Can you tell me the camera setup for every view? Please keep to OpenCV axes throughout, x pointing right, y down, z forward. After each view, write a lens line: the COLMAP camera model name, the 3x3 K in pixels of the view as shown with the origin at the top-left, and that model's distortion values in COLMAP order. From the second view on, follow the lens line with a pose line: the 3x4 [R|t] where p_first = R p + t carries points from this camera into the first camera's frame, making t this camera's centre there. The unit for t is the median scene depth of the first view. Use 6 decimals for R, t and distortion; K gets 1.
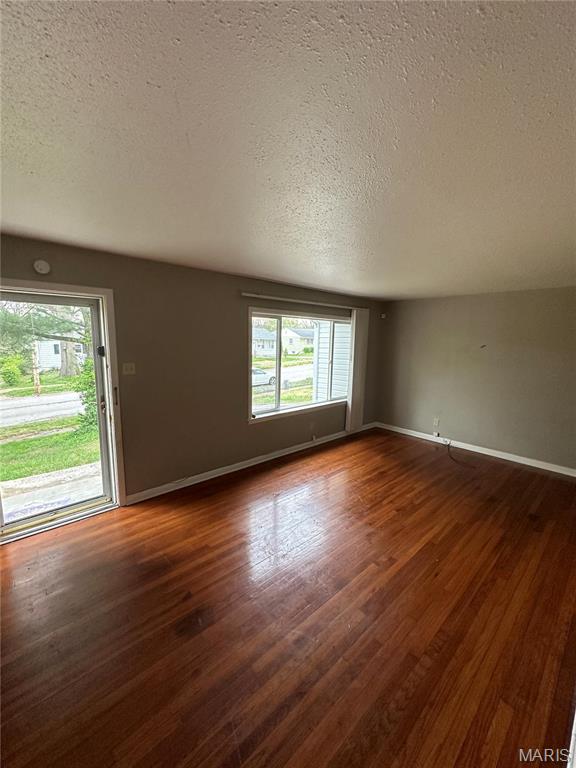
lens RADIAL K [[308.5, 0, 289.9], [0, 308.5, 384.0], [0, 0, 1]] dist [-0.001014, 0.001345]
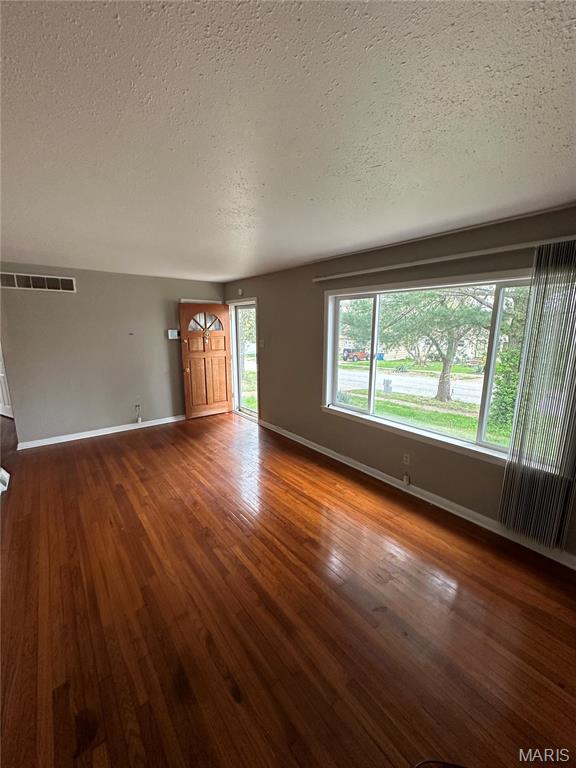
lens RADIAL K [[308.5, 0, 288.1], [0, 308.5, 385.8], [0, 0, 1]] dist [-0.001014, 0.001345]
pose [[-0.076502, 0.169517, -0.982554, 1.119740], [-0.154633, 0.971501, 0.179650, -0.146531], [0.985006, 0.165679, -0.048109, 1.234416]]
